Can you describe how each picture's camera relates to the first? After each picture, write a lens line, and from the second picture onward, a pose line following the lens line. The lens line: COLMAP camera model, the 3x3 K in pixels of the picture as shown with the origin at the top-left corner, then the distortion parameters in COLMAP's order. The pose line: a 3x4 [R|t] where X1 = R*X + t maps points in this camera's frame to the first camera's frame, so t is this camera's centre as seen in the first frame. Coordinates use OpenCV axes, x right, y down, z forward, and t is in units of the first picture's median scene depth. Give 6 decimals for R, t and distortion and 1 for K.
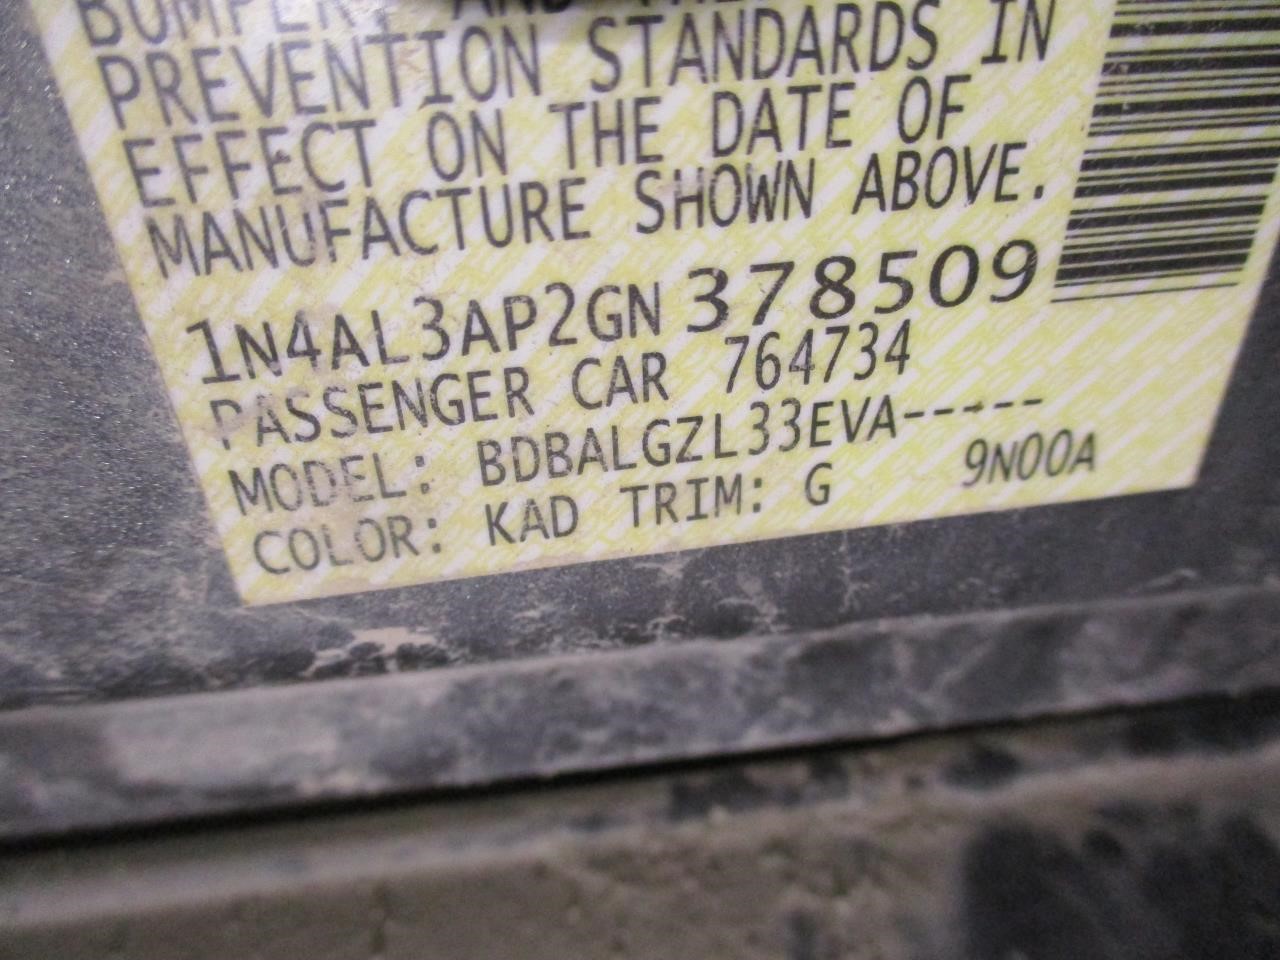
lens RADIAL K [[1037.0, 0, 640.0], [0, 1037.0, 480.0], [0, 0, 1]] dist [0.009136, 0.007785]
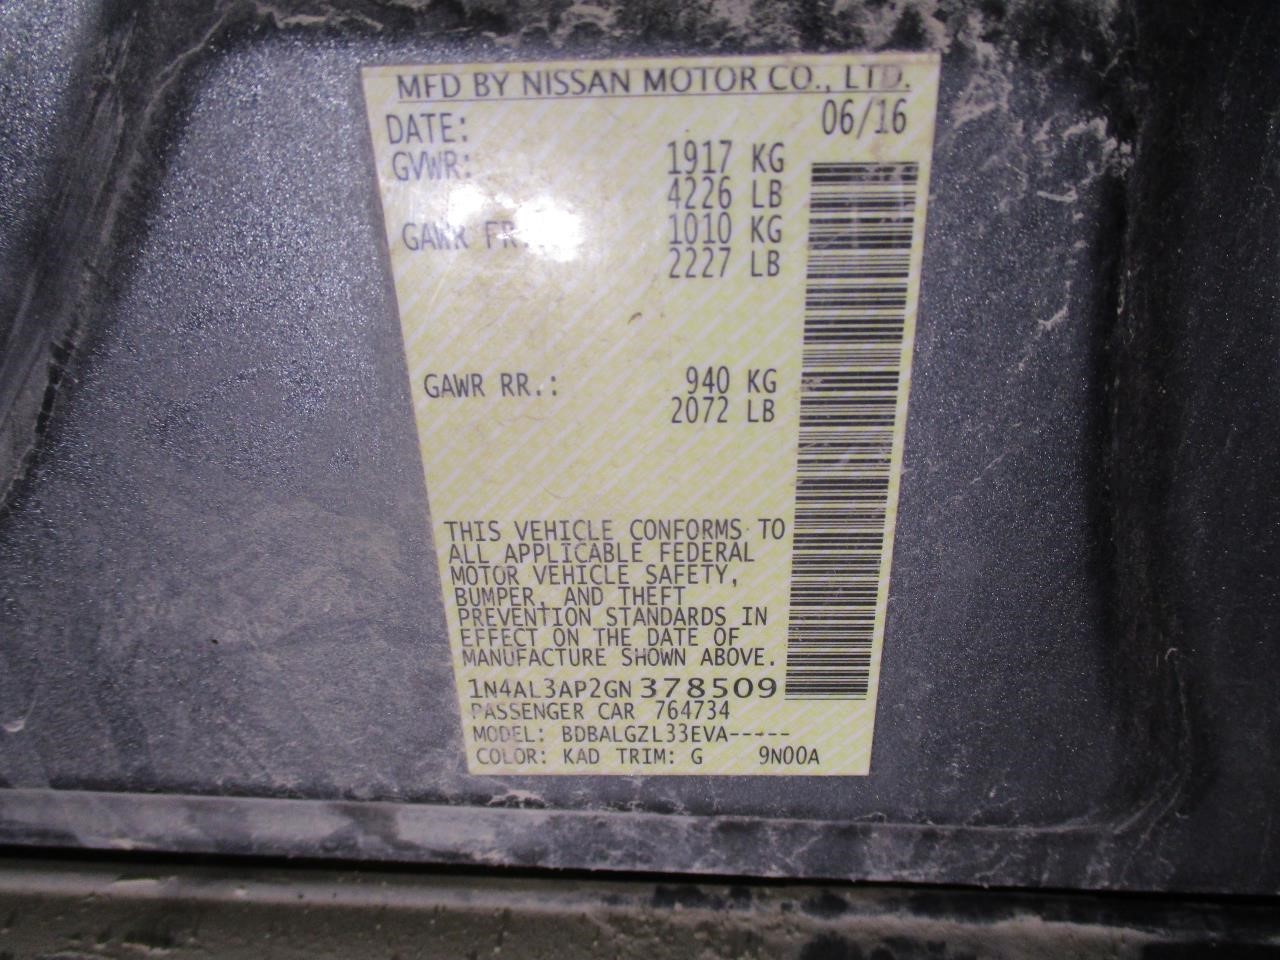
lens RADIAL K [[1037.0, 0, 640.0], [0, 1037.0, 480.0], [0, 0, 1]] dist [0.009136, 0.007785]
pose [[0.981610, 0.092855, -0.166791, 0.424759], [-0.113671, 0.986255, -0.119920, -0.362406], [0.153363, 0.136674, 0.978673, -1.668734]]
